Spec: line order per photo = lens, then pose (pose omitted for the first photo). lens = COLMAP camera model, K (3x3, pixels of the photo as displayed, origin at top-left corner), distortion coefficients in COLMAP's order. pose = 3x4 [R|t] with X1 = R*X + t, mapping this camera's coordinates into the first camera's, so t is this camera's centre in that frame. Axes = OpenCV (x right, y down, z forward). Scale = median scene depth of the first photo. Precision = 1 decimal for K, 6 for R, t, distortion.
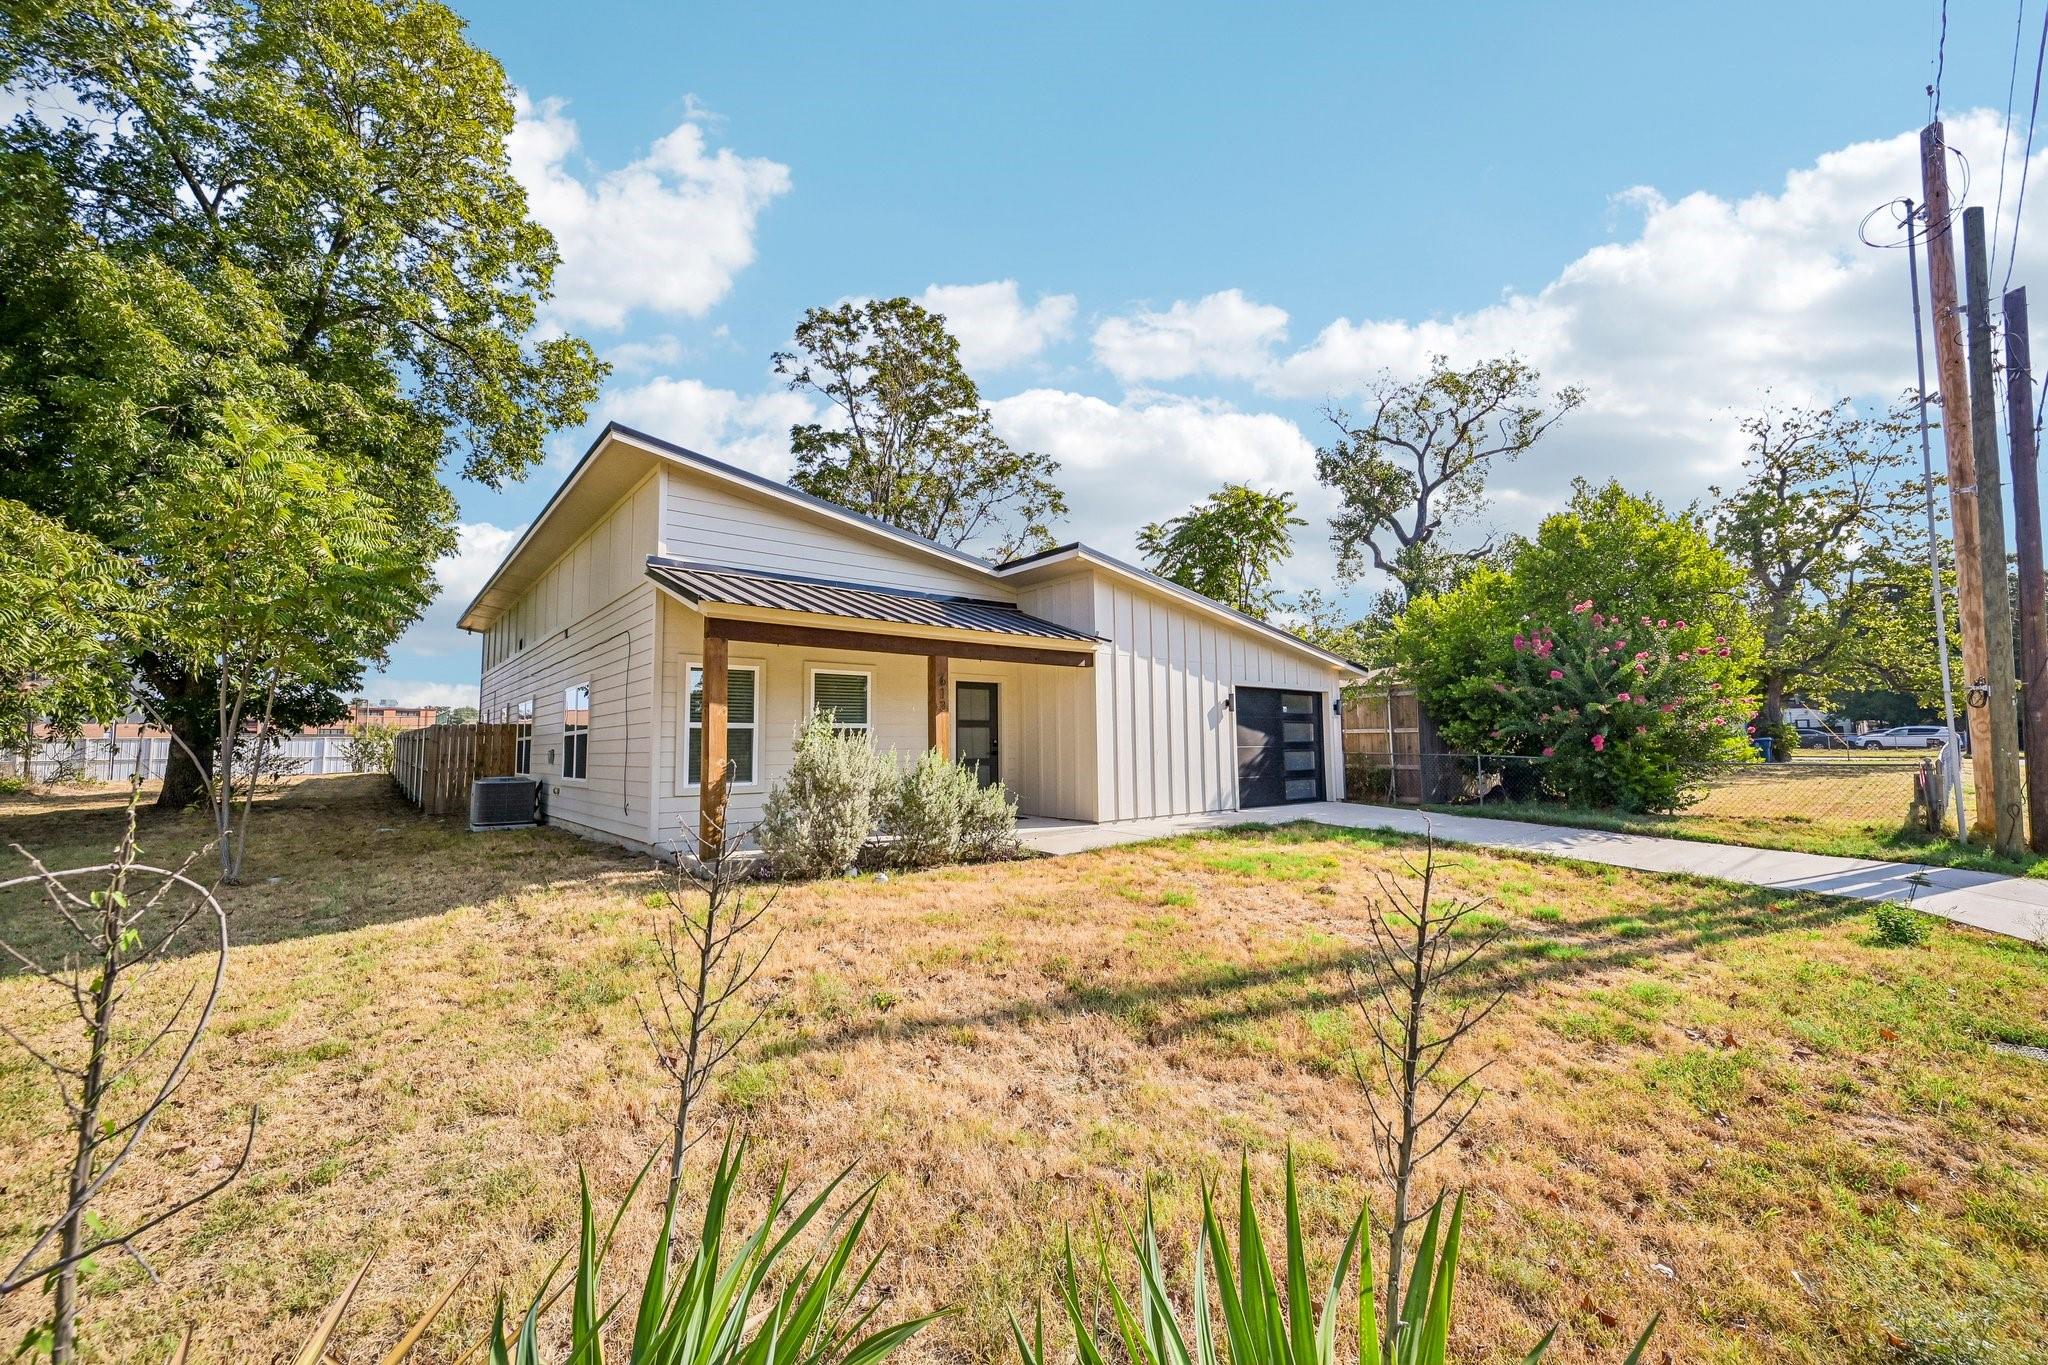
lens RADIAL K [[819.1, 0, 1038.5], [0, 819.1, 680.8], [0, 0, 1]] dist [0.000460, -0.000065]
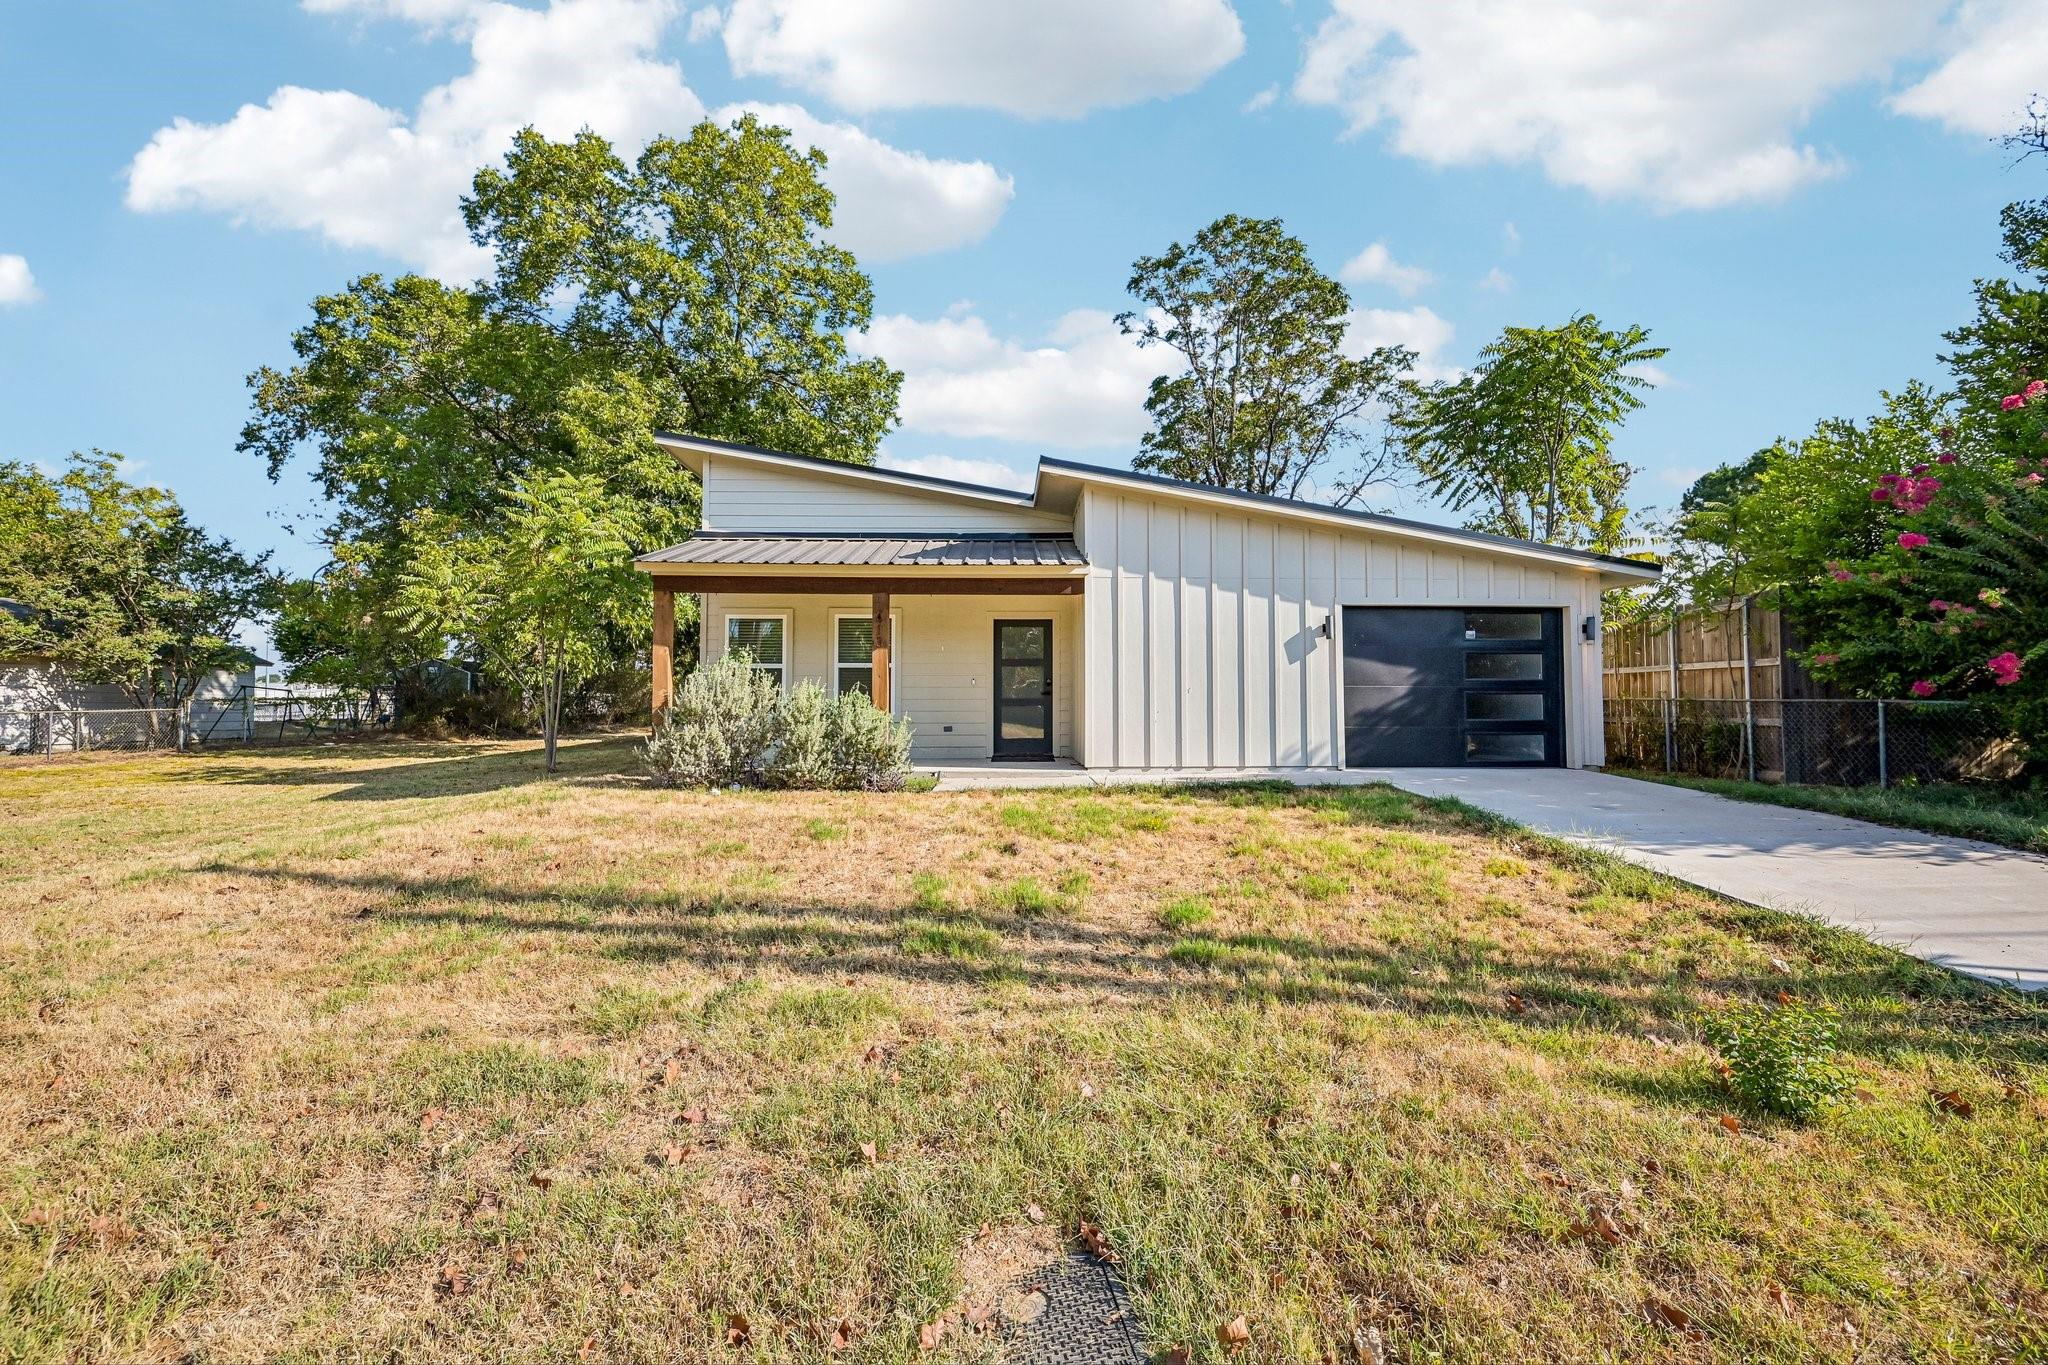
lens RADIAL K [[806.7, 0, 1024.0], [0, 806.7, 682.5], [0, 0, 1]] dist [-0.001246, -0.000315]
pose [[0.782875, -0.008083, -0.622126, 0.455199], [0.042074, 0.998315, 0.039974, 0.033360], [0.620754, -0.057470, 0.781896, 0.223147]]
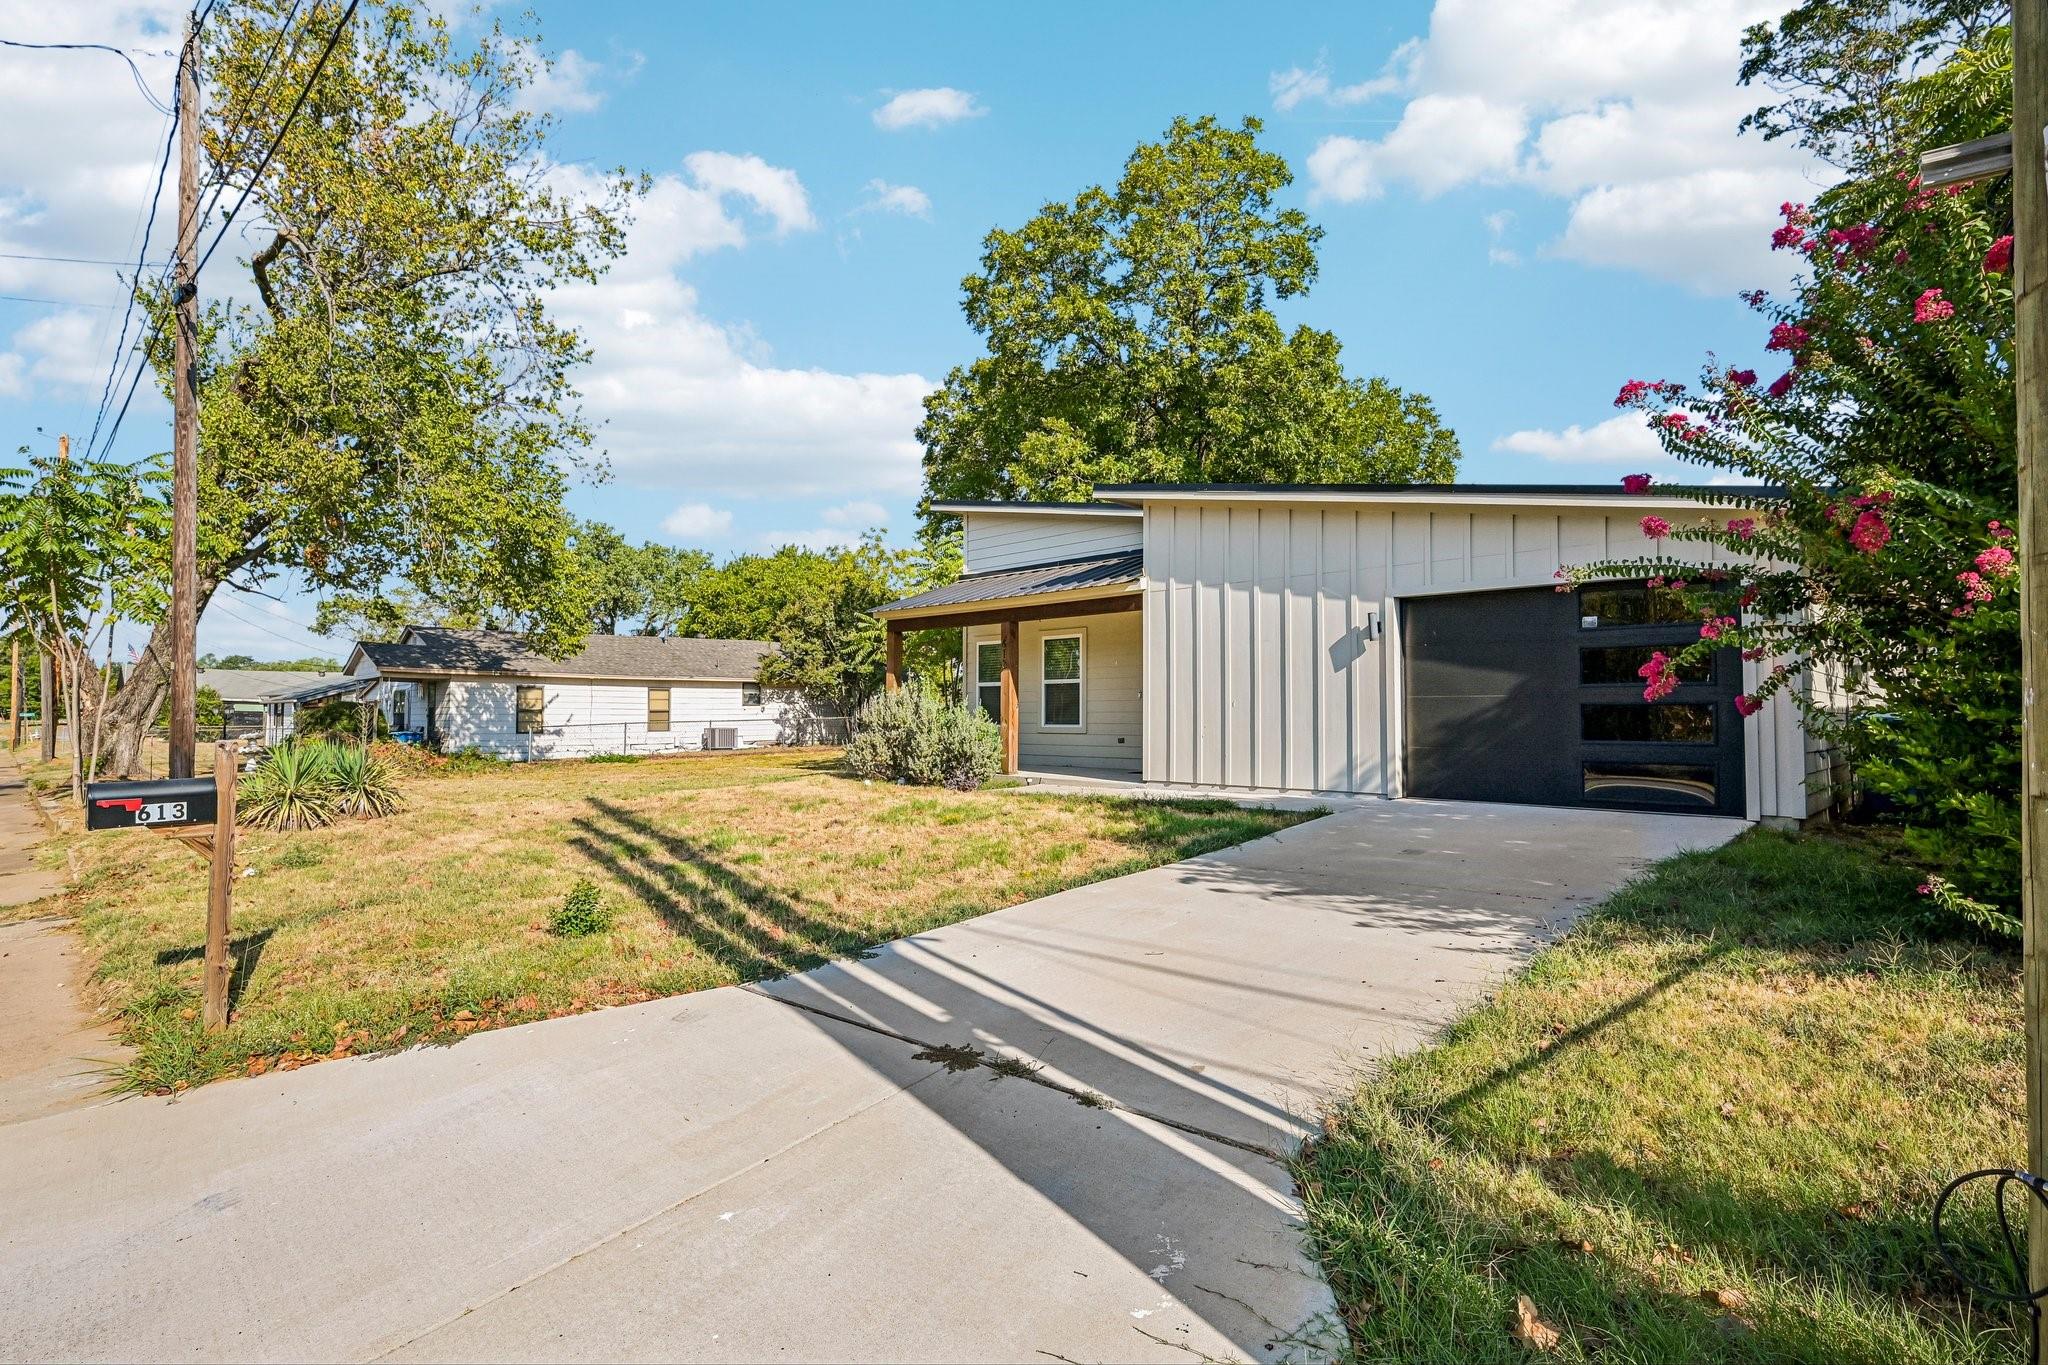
lens RADIAL K [[999.5, 0, 1024.0], [0, 999.5, 682.5], [0, 0, 1]] dist [-0.001420, -0.000172]
pose [[0.085102, -0.019610, -0.996179, 0.932104], [0.081637, 0.996582, -0.012644, 0.054128], [0.993022, -0.080249, 0.086412, 0.627791]]
